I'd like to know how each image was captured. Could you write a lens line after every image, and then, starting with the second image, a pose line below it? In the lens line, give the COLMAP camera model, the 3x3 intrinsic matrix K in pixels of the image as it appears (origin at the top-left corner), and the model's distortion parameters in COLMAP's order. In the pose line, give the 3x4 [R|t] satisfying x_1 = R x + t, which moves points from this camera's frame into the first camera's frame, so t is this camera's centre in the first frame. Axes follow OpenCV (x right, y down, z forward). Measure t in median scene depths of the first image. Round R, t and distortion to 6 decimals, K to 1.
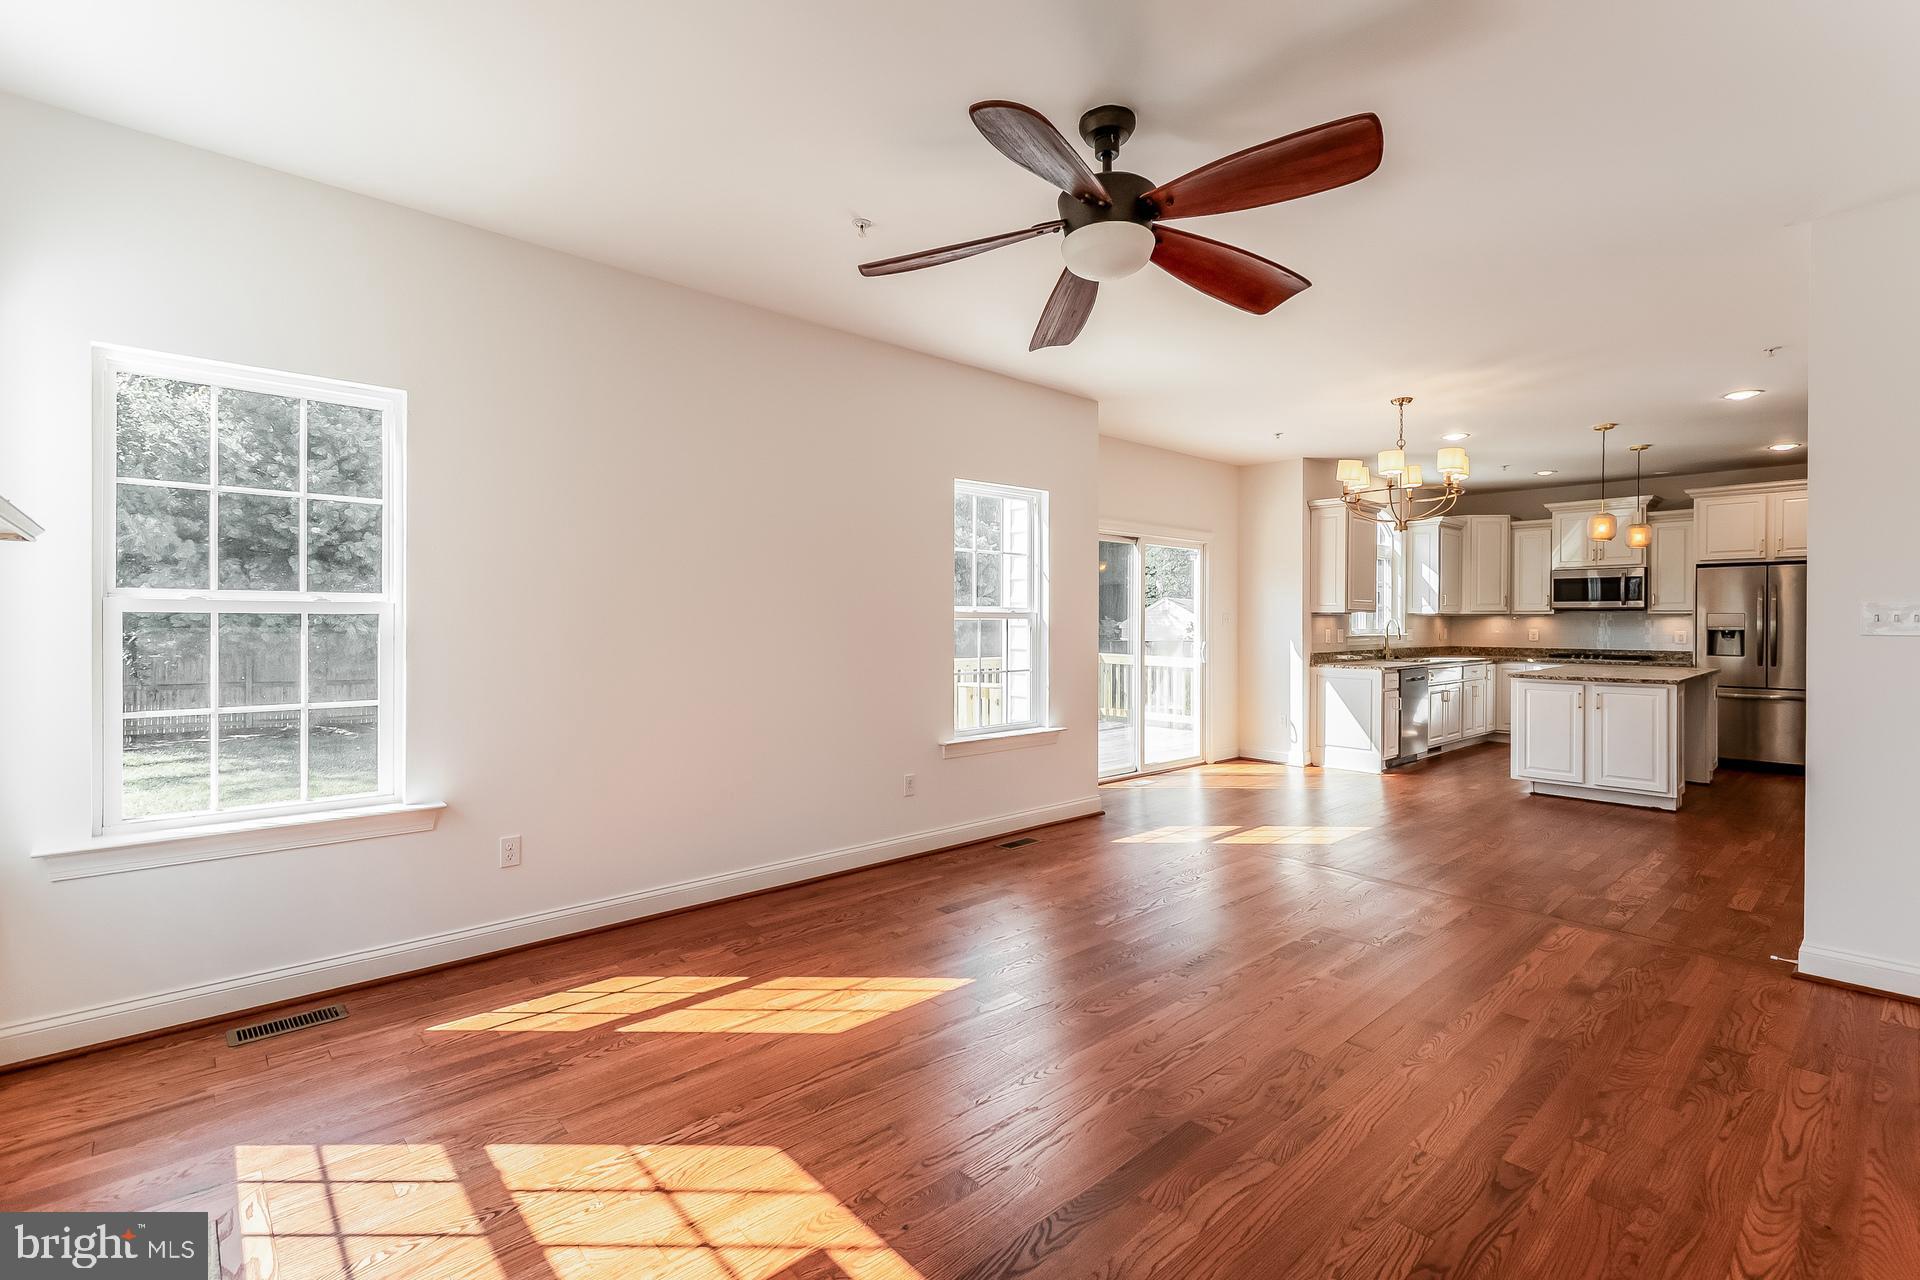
lens RADIAL K [[862.5, 0, 960.9], [0, 862.5, 628.7], [0, 0, 1]] dist [0.023812, -0.000104]
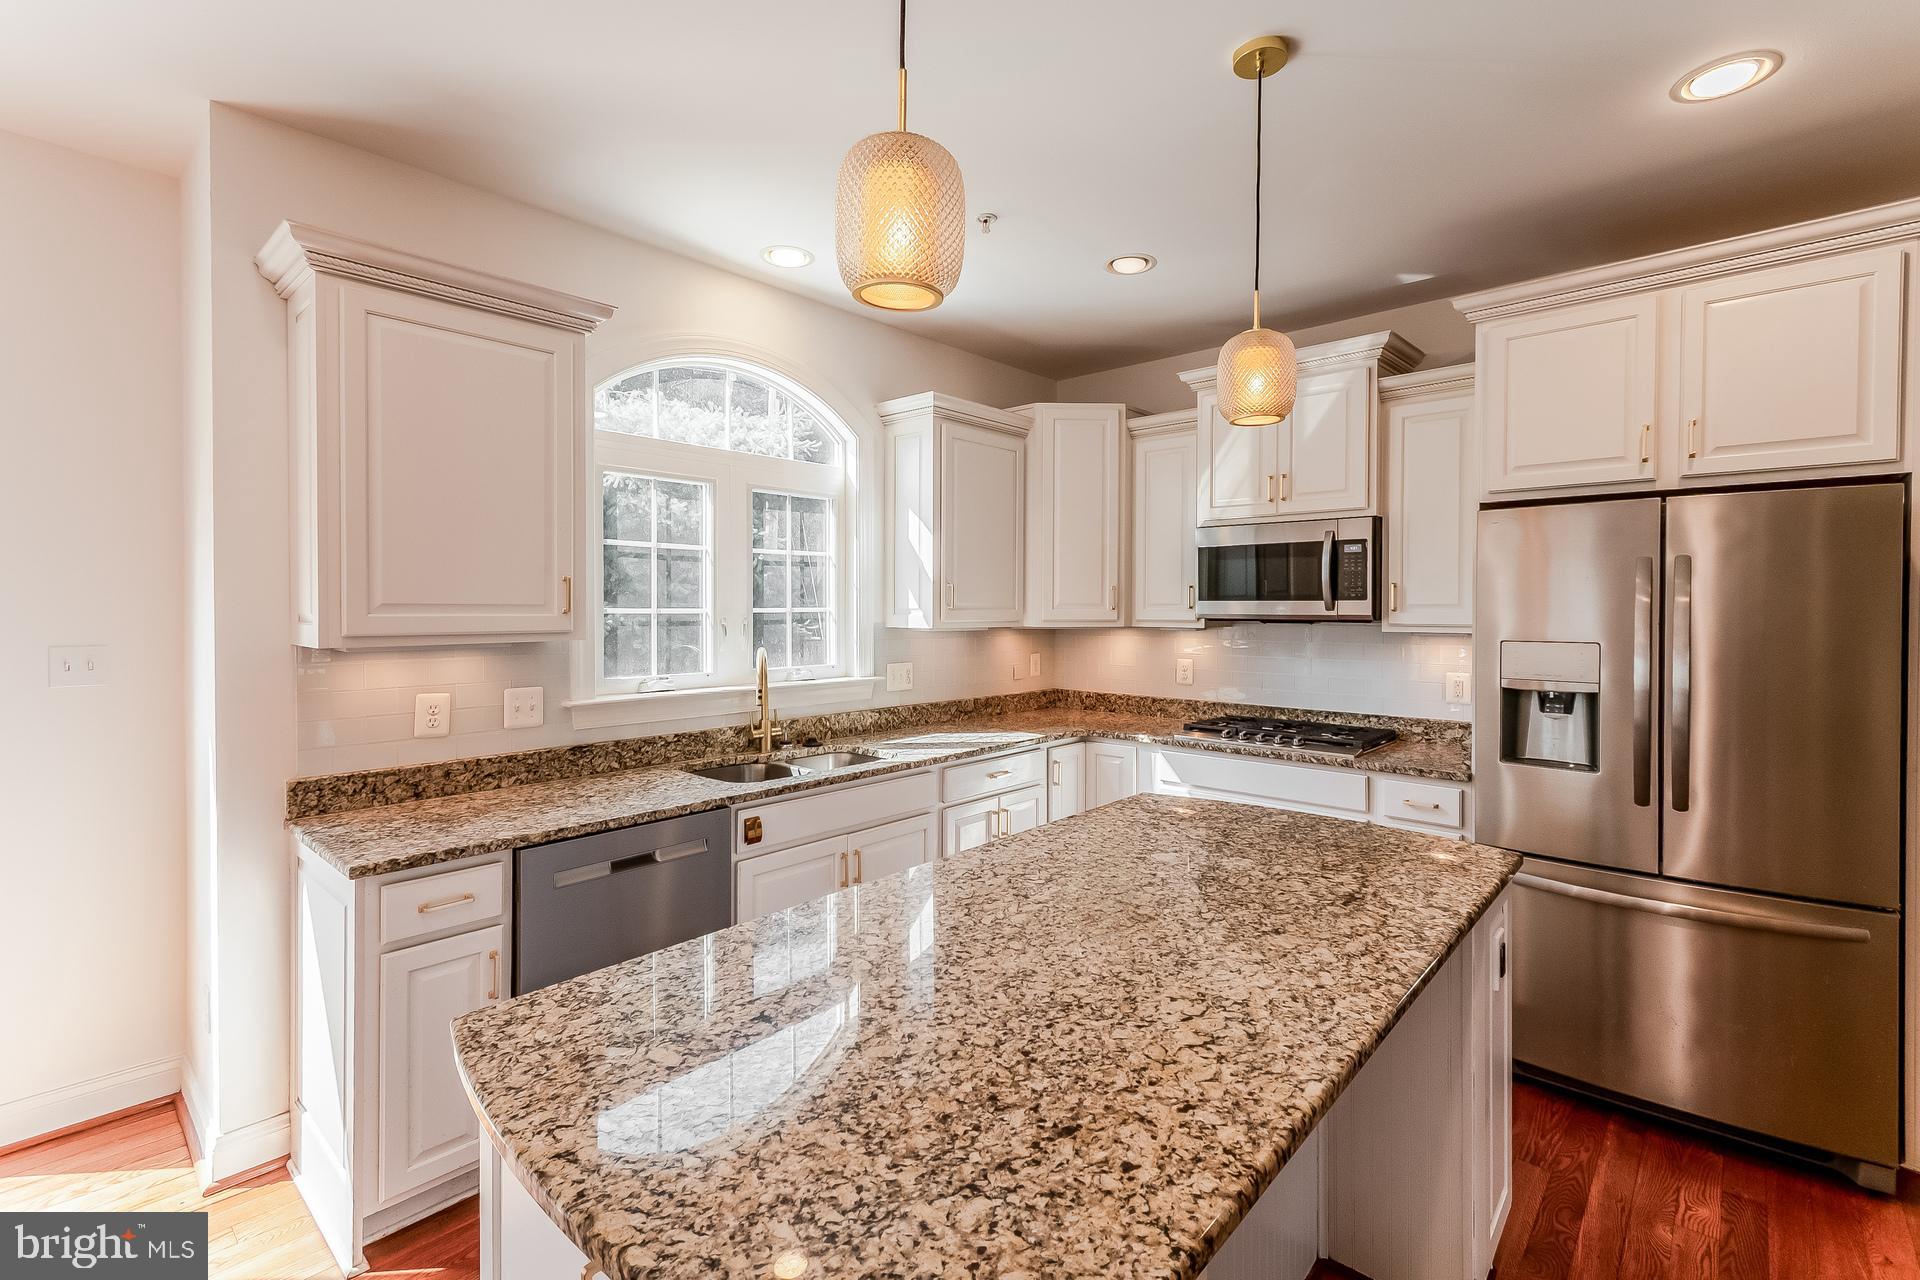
lens RADIAL K [[862.5, 0, 976.5], [0, 862.5, 620.7], [0, 0, 1]] dist [0.023812, -0.000104]
pose [[0.993543, -0.002143, 0.113437, 0.542138], [0.001226, 0.999966, 0.008157, -0.025399], [-0.113450, -0.007966, 0.993512, 0.610465]]
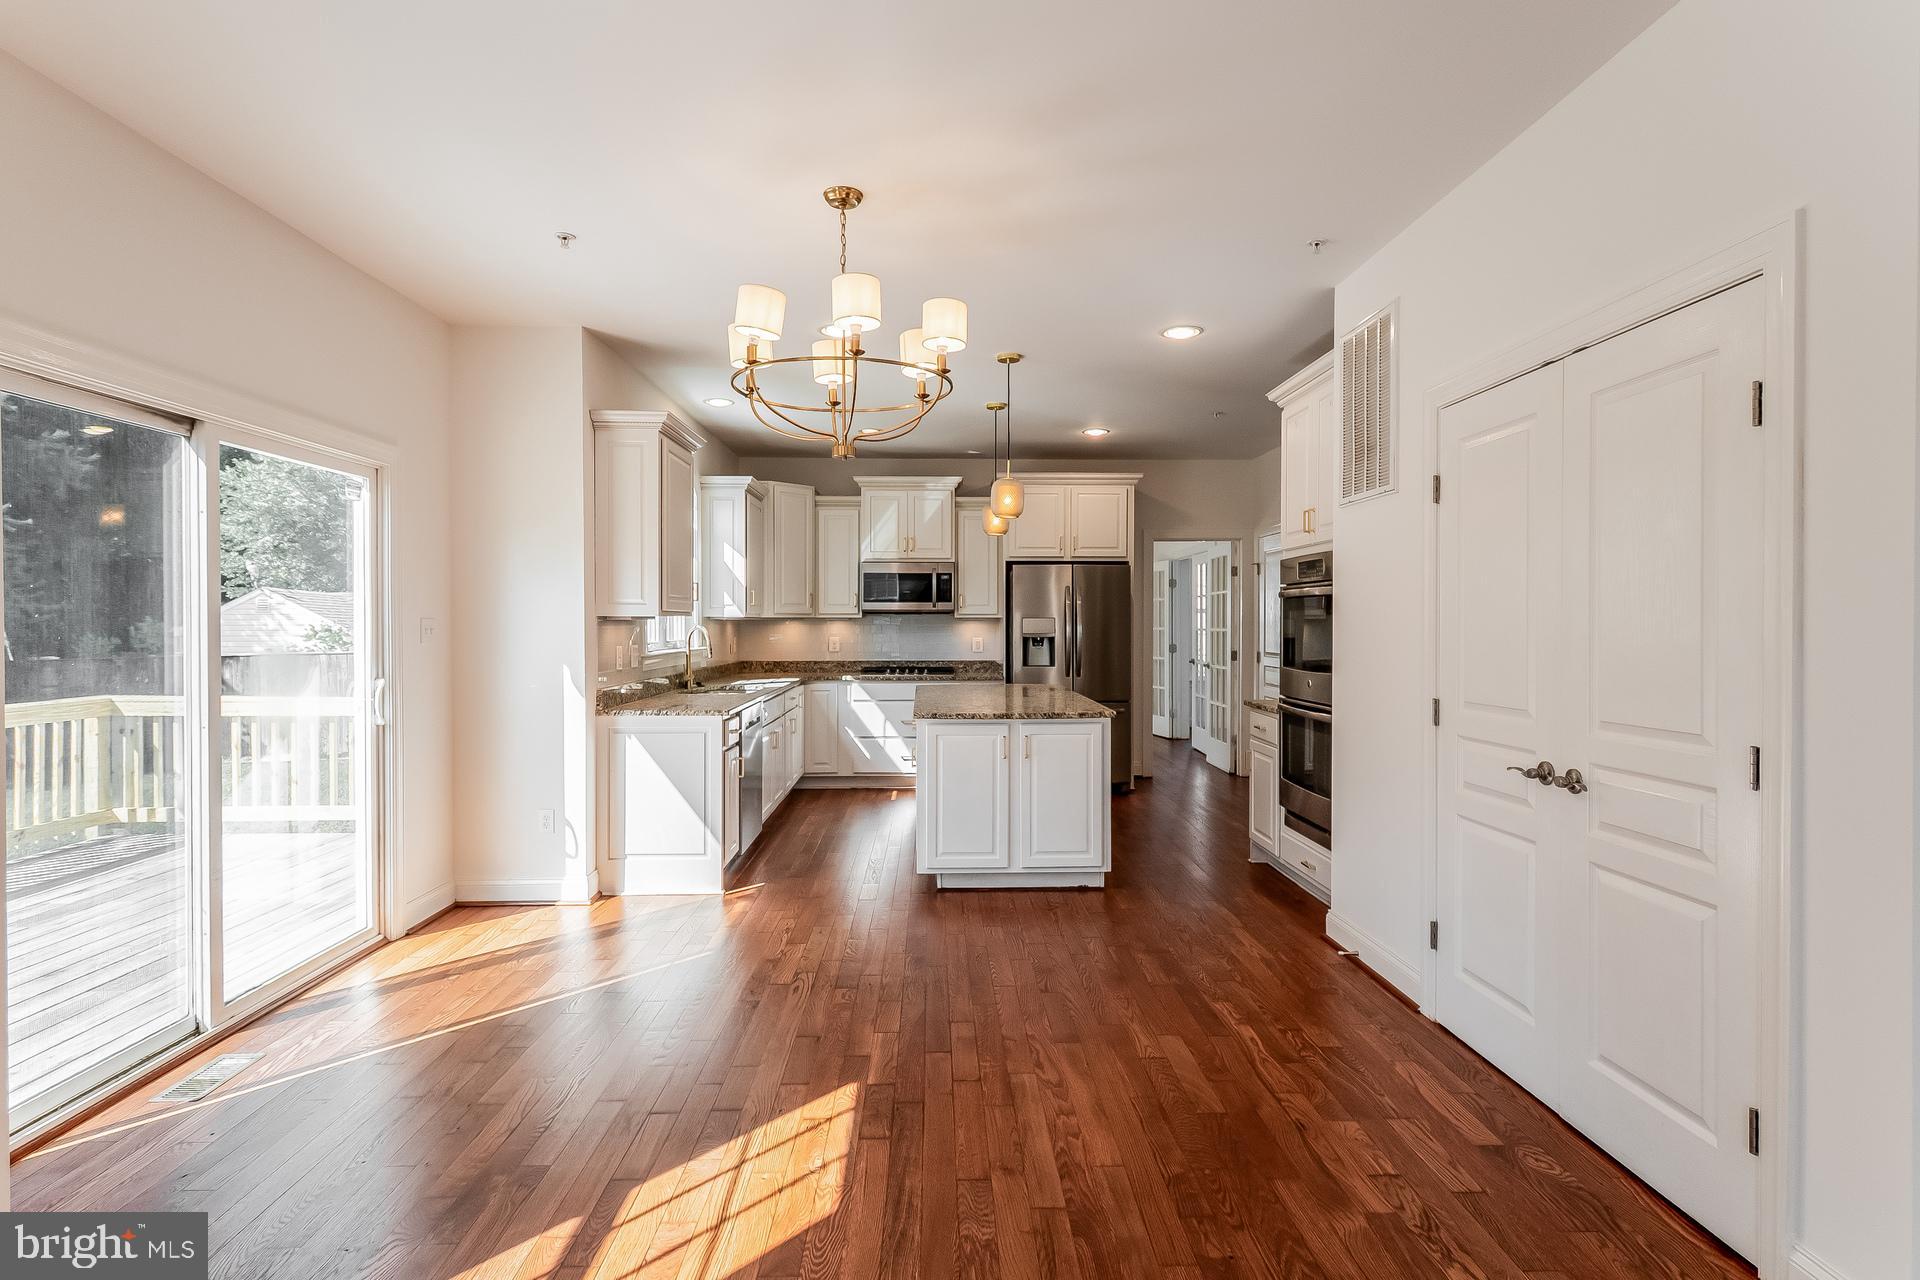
lens RADIAL K [[960.9, 0, 954.1], [0, 960.9, 624.8], [0, 0, 1]] dist [0.014658, -0.000427]
pose [[0.657010, -0.005064, 0.753865, 0.083678], [0.007832, 0.999969, -0.000109, -0.009881], [-0.753841, 0.005976, 0.657029, 0.384002]]
